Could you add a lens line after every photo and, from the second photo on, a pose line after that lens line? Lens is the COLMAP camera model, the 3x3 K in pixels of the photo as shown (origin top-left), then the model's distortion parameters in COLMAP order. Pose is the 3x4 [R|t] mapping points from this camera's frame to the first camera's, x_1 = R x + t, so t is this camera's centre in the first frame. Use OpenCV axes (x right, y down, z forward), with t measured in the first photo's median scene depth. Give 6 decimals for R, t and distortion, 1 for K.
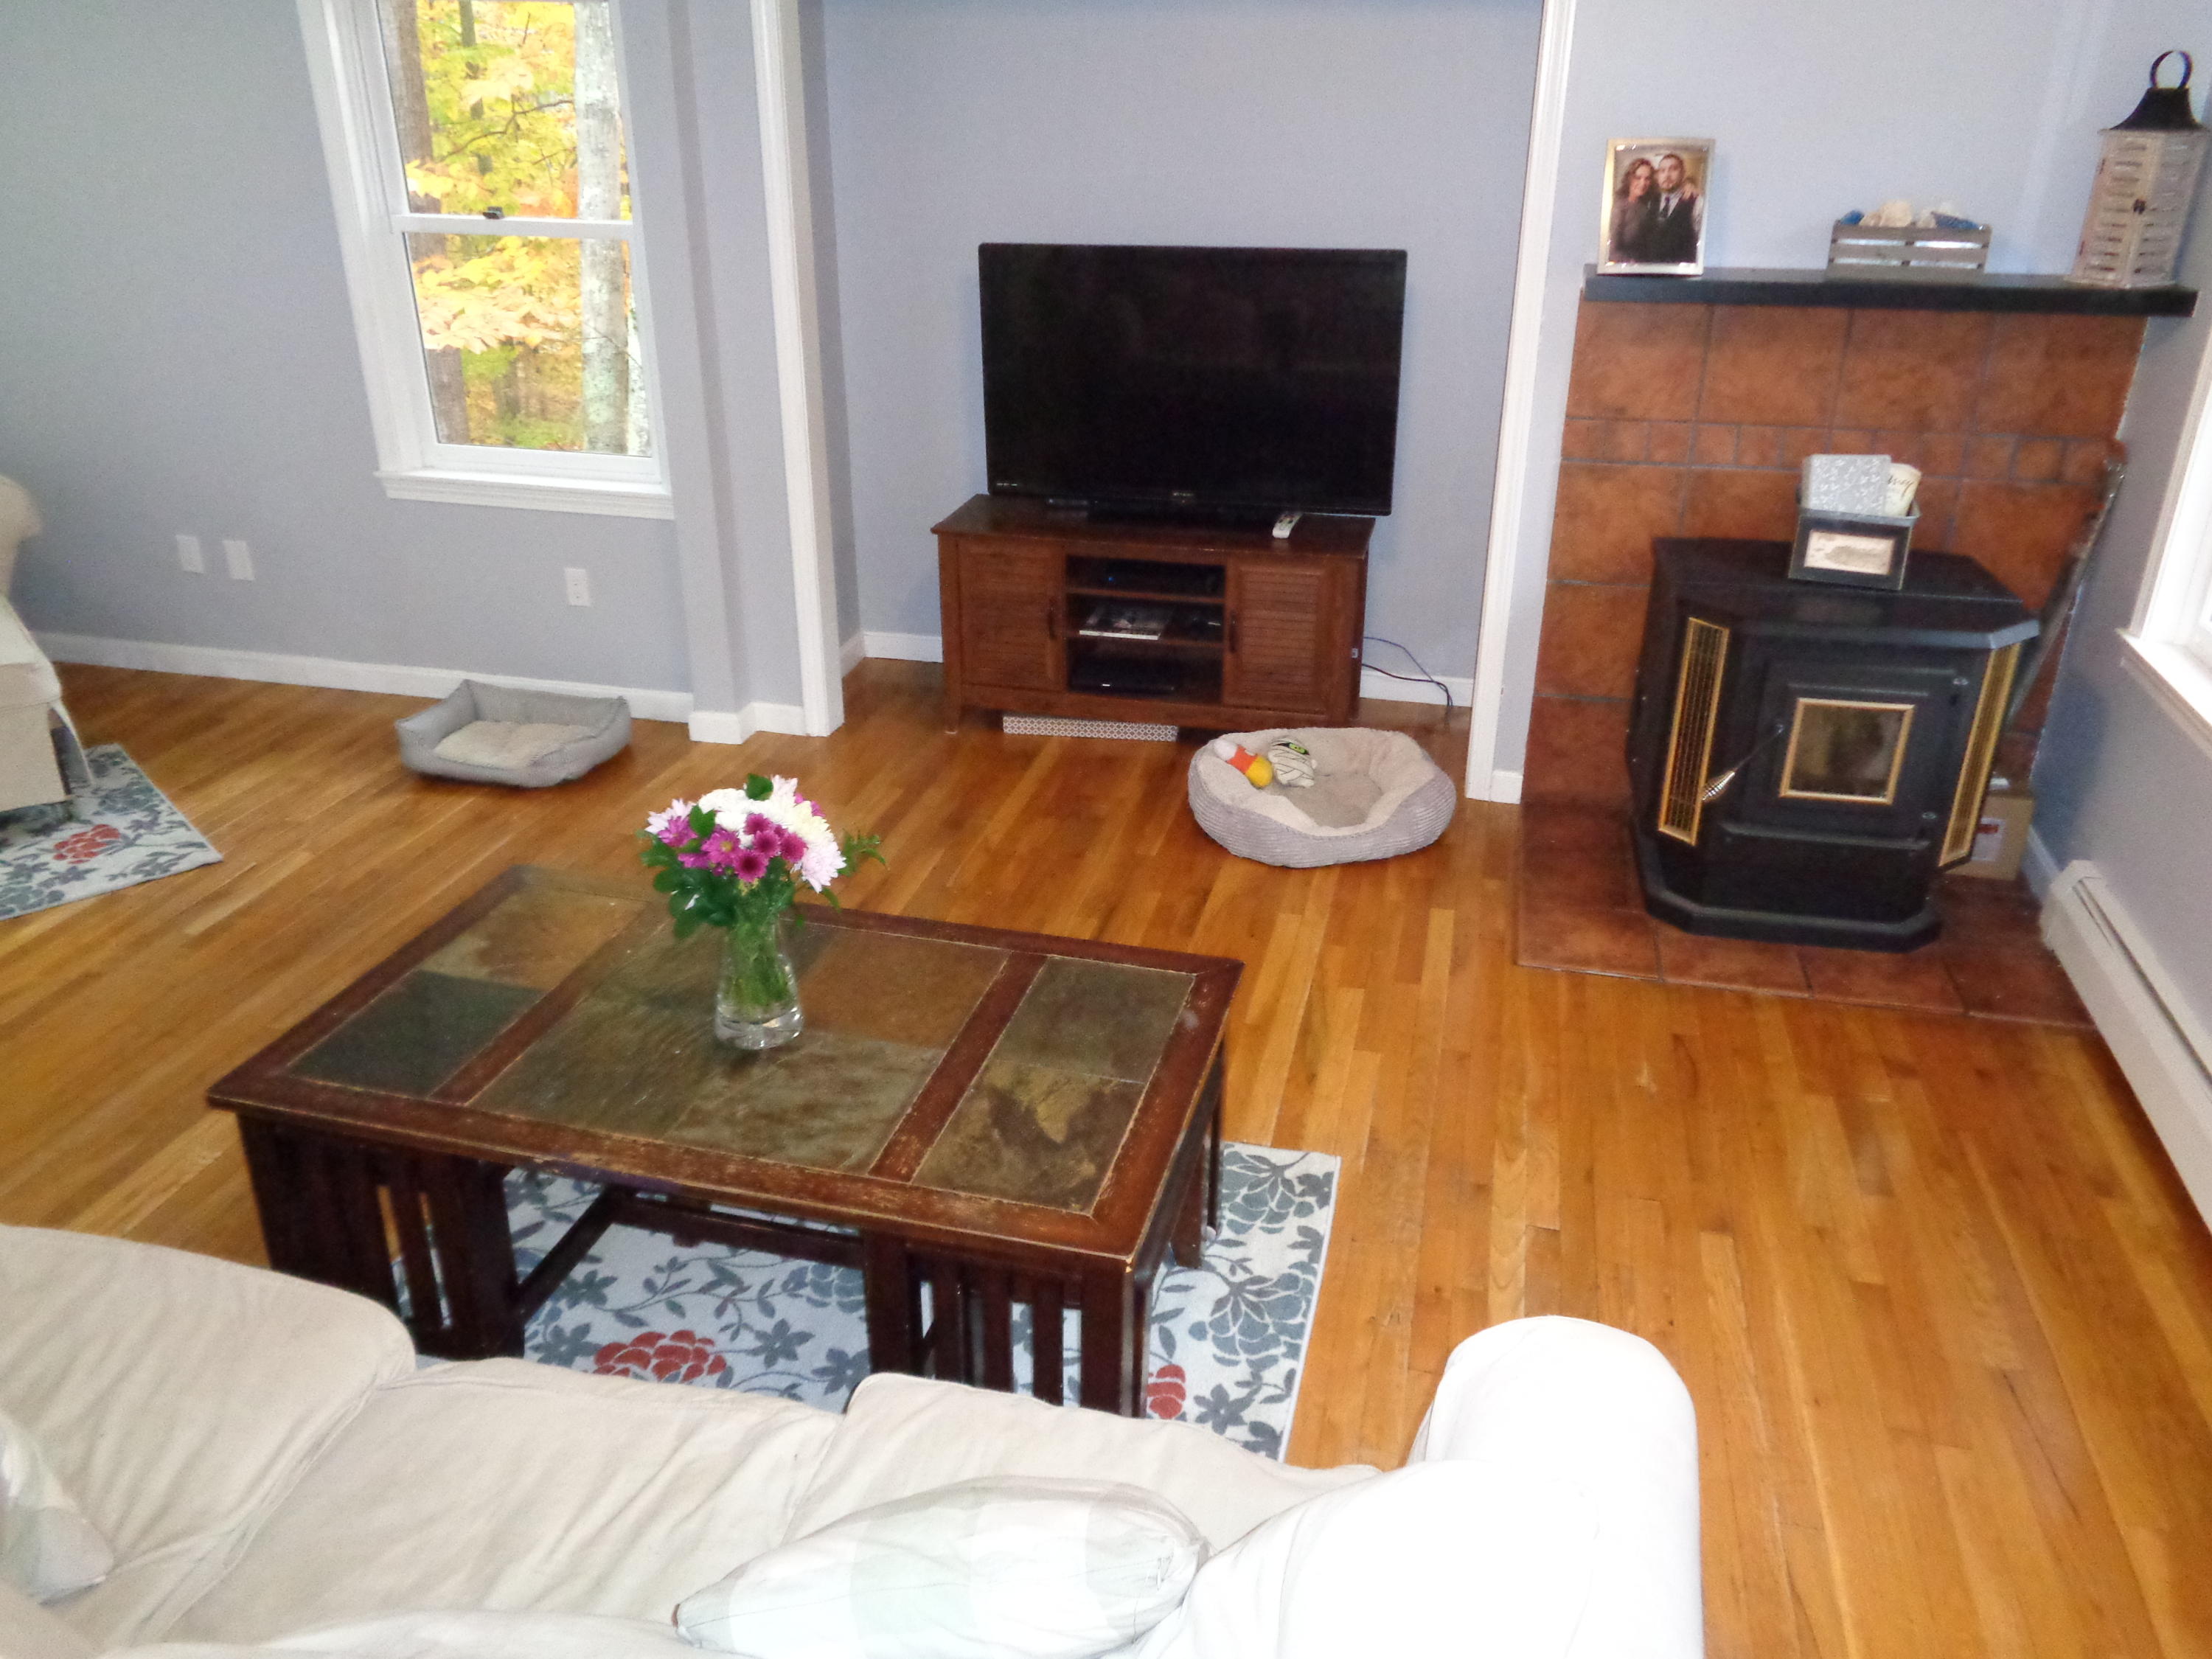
lens RADIAL K [[1658.1, 0, 1112.5], [0, 1658.1, 838.2], [0, 0, 1]] dist [0.000684, 0.006874]
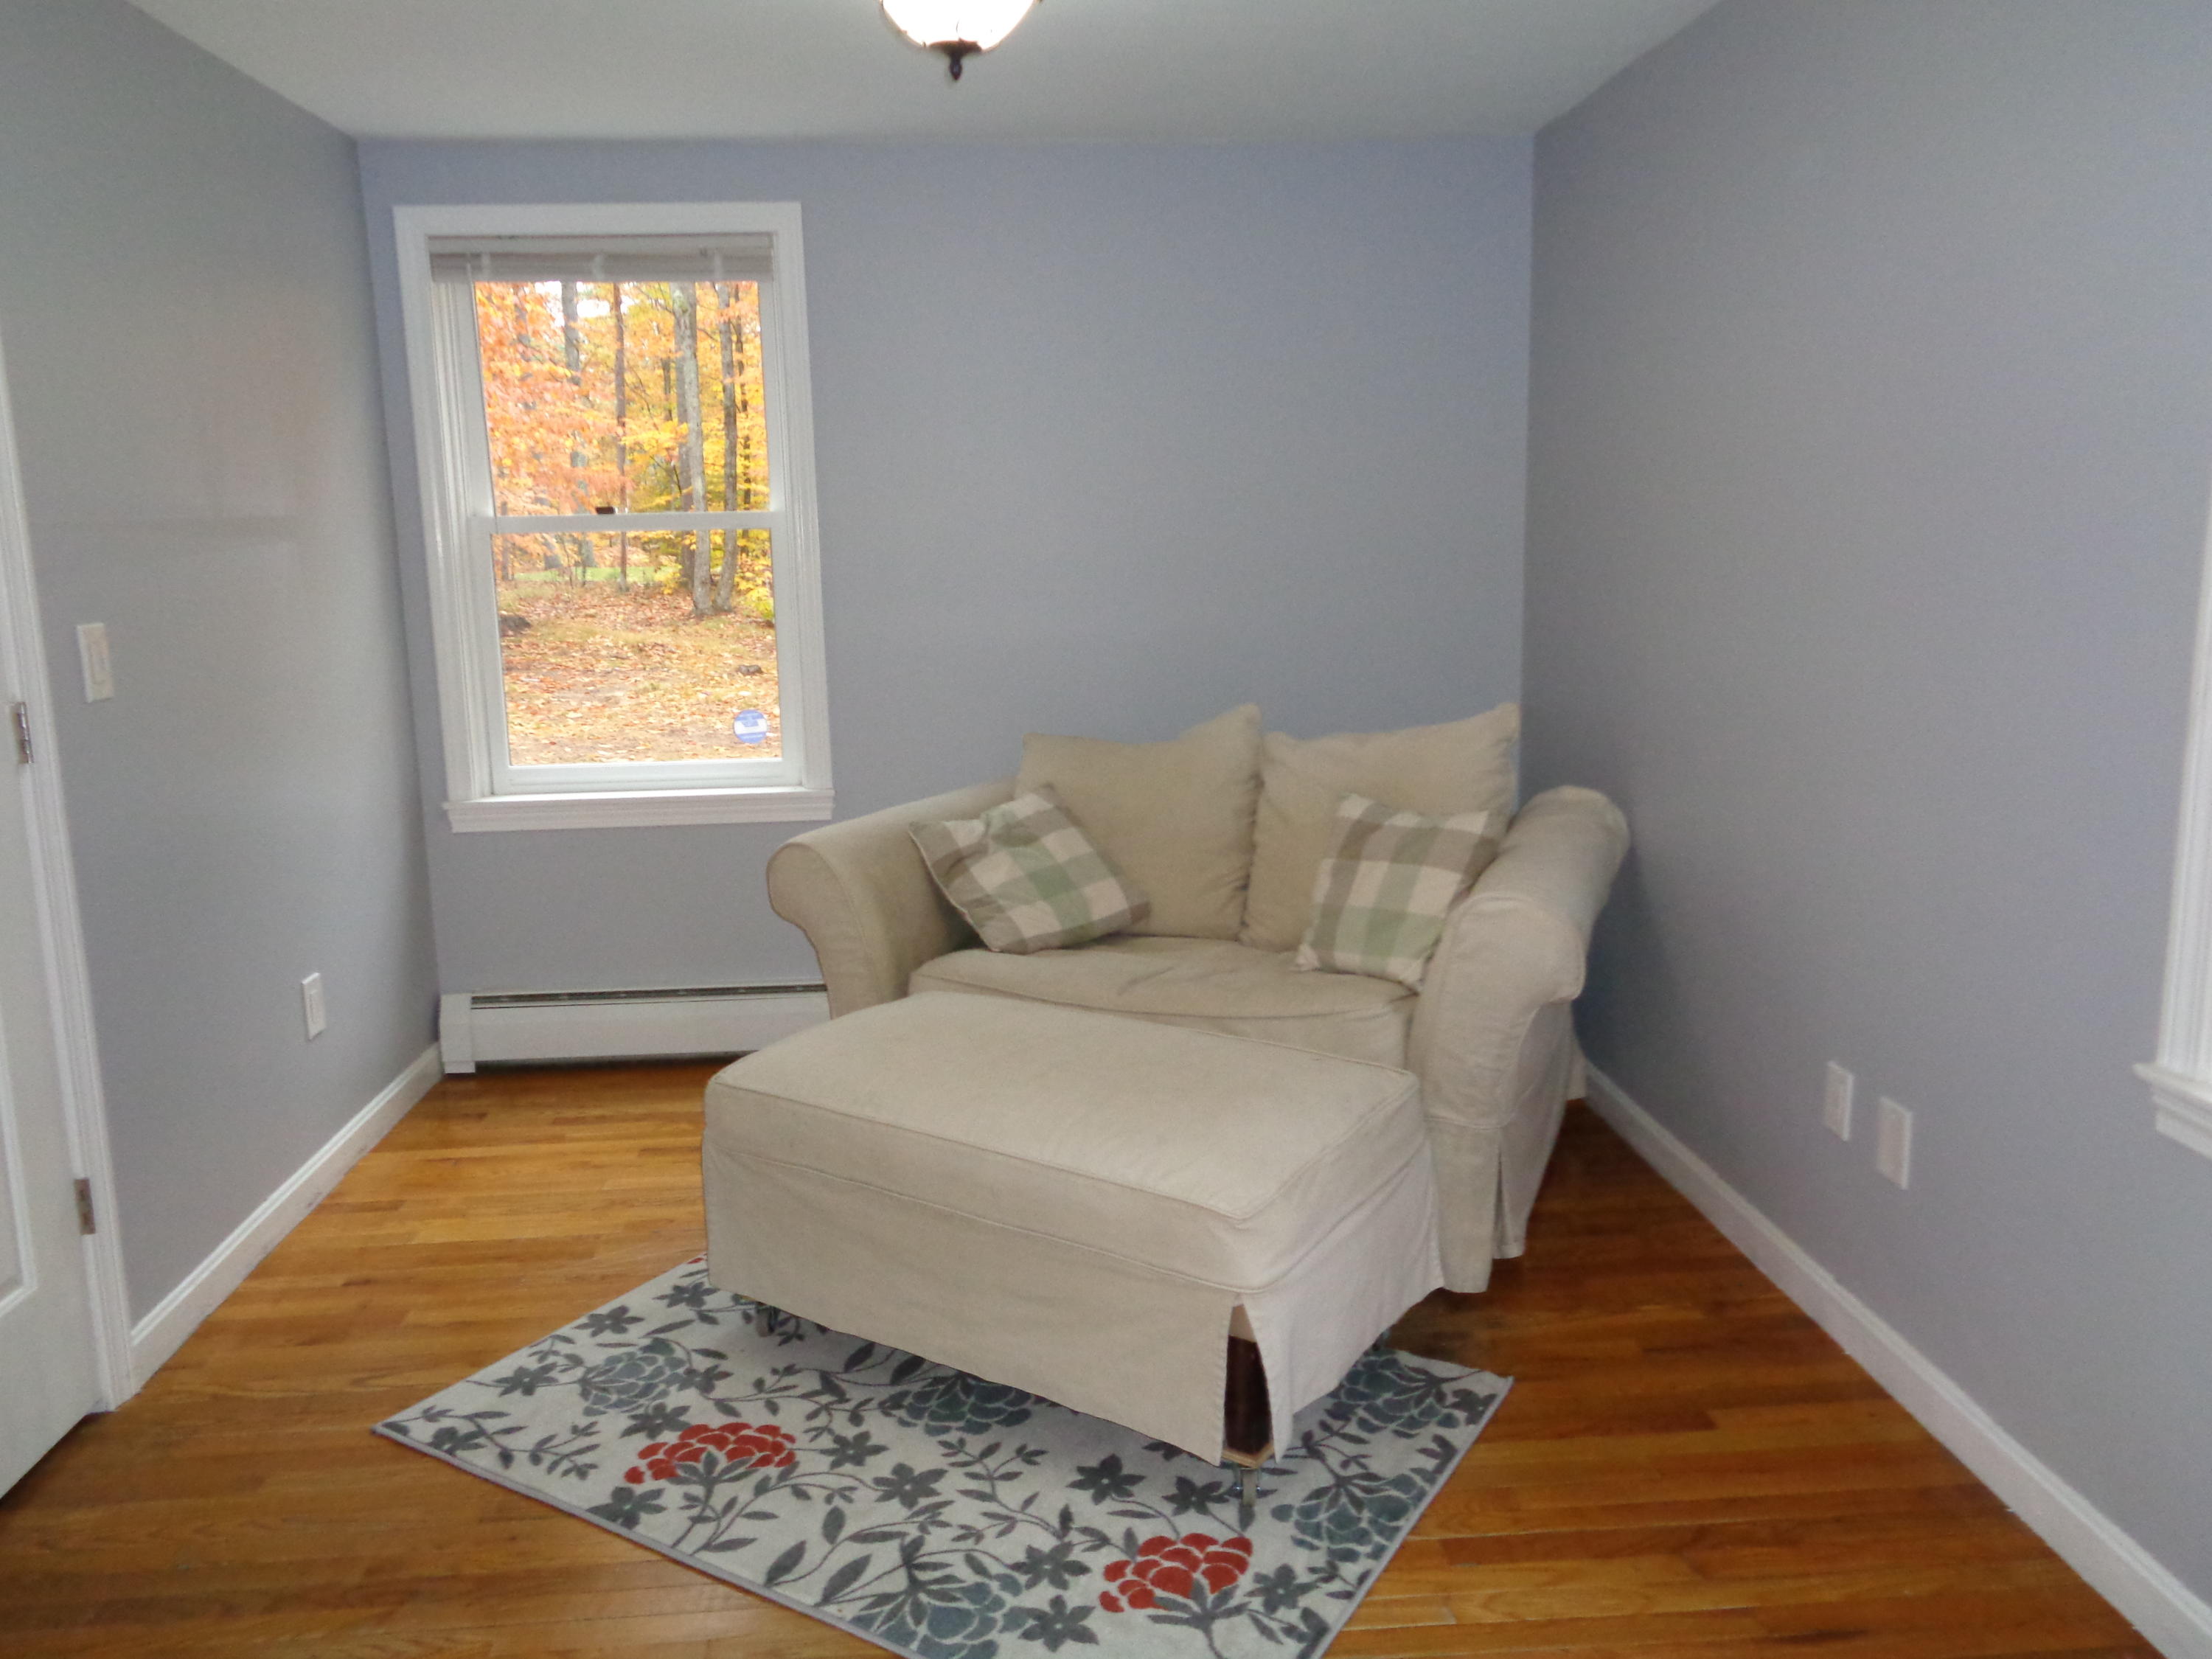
lens RADIAL K [[1658.1, 0, 1109.2], [0, 1658.1, 809.2], [0, 0, 1]] dist [0.000684, 0.006874]
pose [[0.295501, 0.146775, -0.944000, -0.175824], [-0.388304, 0.921276, 0.021691, -0.234250], [0.872868, 0.360150, 0.329231, 0.767884]]
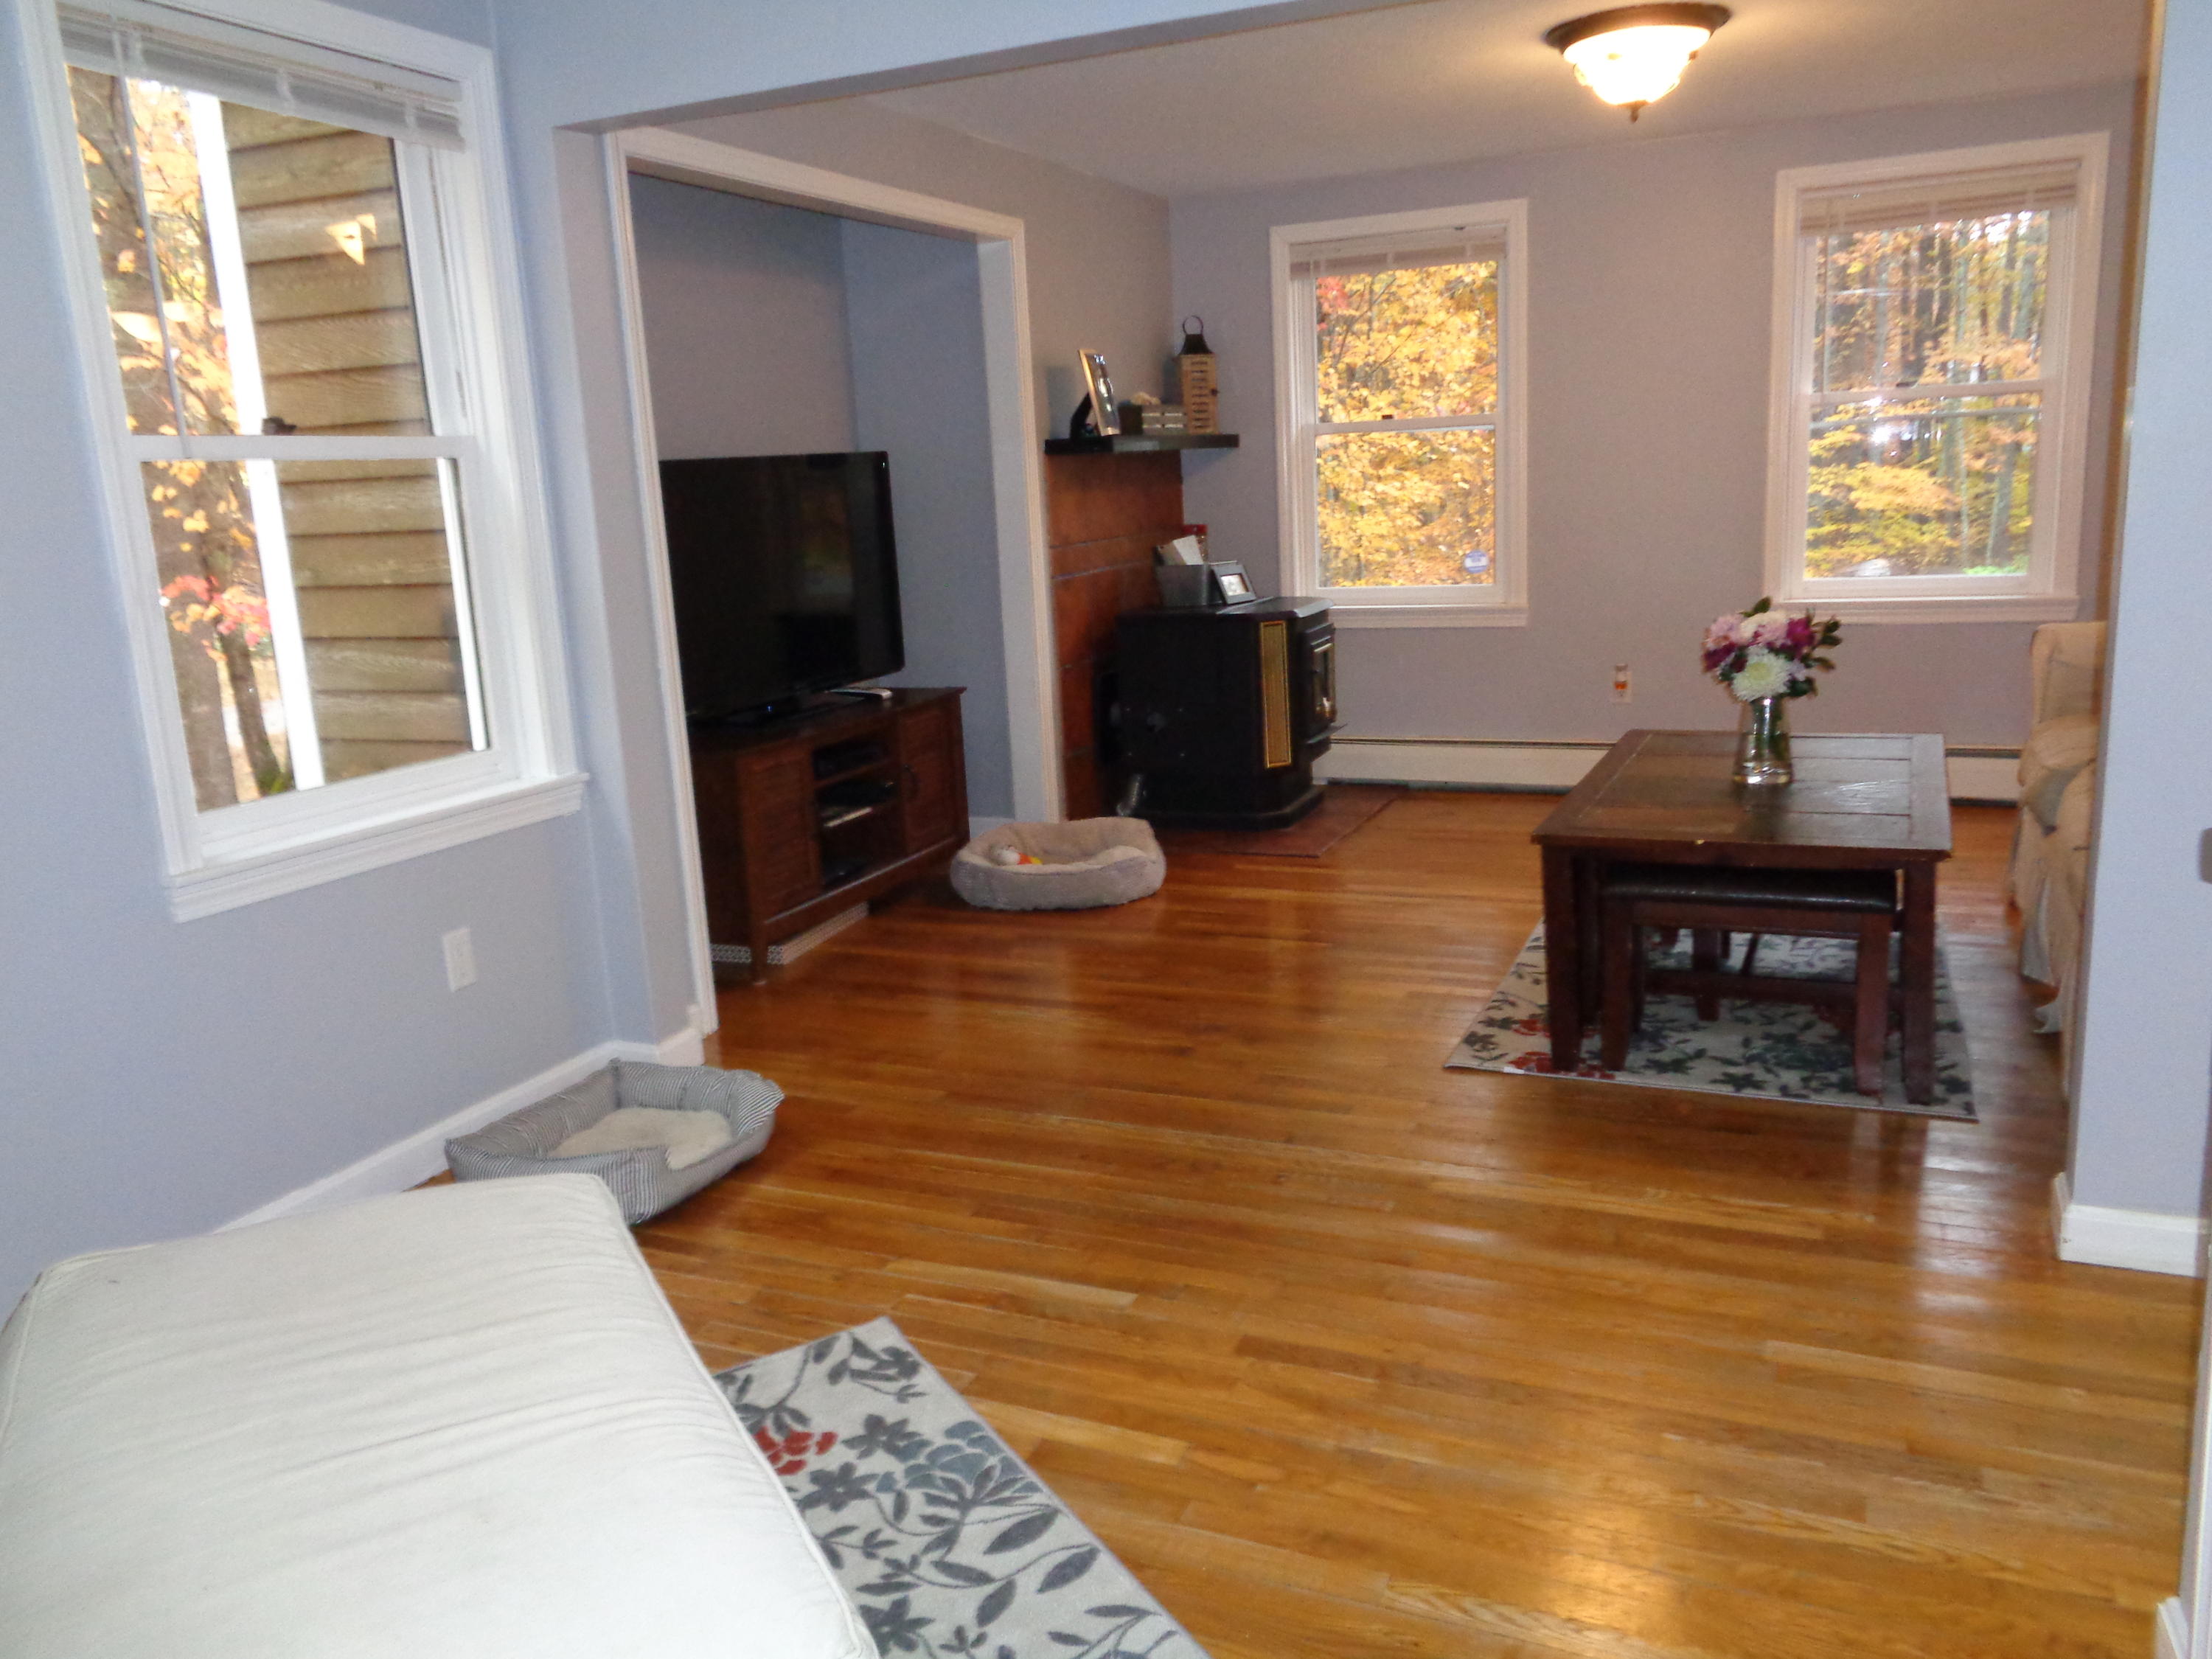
lens RADIAL K [[1658.1, 0, 1113.2], [0, 1658.1, 825.9], [0, 0, 1]] dist [0.000684, 0.006874]
pose [[0.183212, -0.221408, 0.957816, -1.127687], [0.463940, 0.878459, 0.114322, -0.190480], [-0.866714, 0.423424, 0.263664, 0.712700]]
